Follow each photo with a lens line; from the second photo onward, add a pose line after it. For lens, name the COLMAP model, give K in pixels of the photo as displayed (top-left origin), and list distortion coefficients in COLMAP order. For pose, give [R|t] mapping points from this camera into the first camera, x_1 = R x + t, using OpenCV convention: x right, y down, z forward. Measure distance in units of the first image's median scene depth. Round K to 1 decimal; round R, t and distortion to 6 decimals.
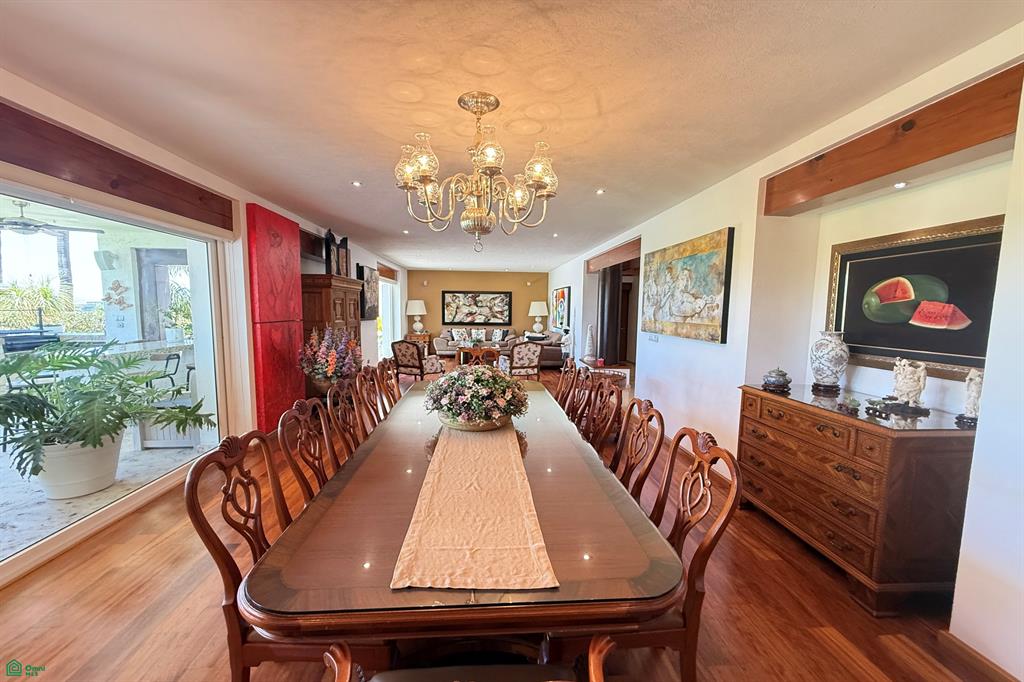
lens RADIAL K [[408.4, 0, 511.9], [0, 408.4, 347.7], [0, 0, 1]] dist [-0.000546, -0.000044]
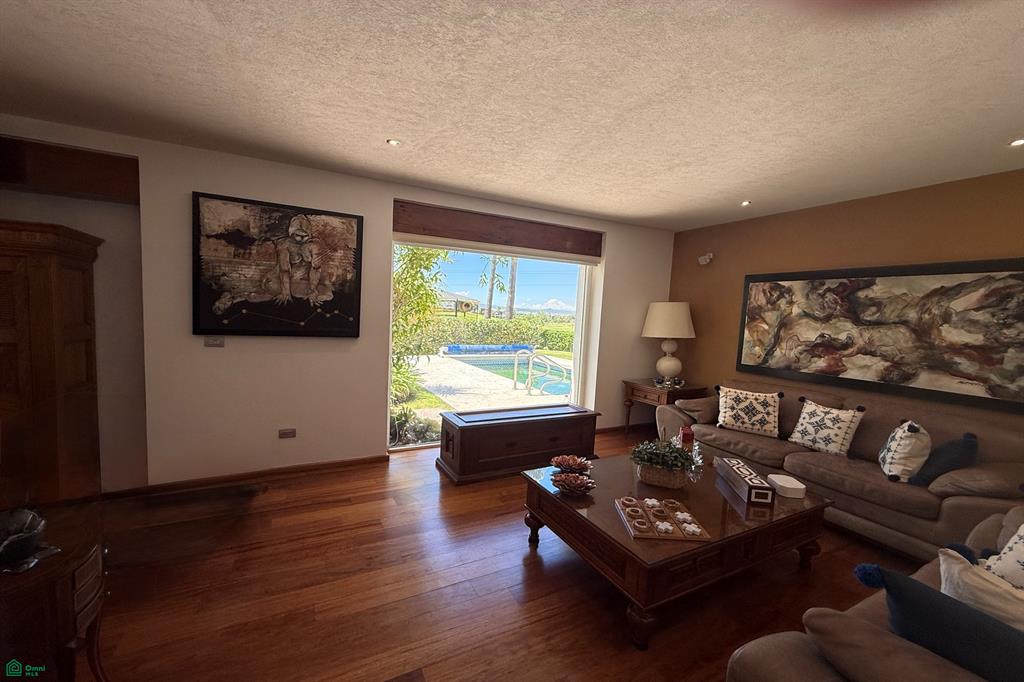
lens RADIAL K [[408.4, 0, 512.2], [0, 408.4, 342.0], [0, 0, 1]] dist [-0.000546, -0.000044]
pose [[0.426434, 0.076129, -0.901309, 0.067713], [-0.122823, 0.992096, 0.025686, -0.066050], [0.896141, 0.099748, 0.432414, 0.670535]]
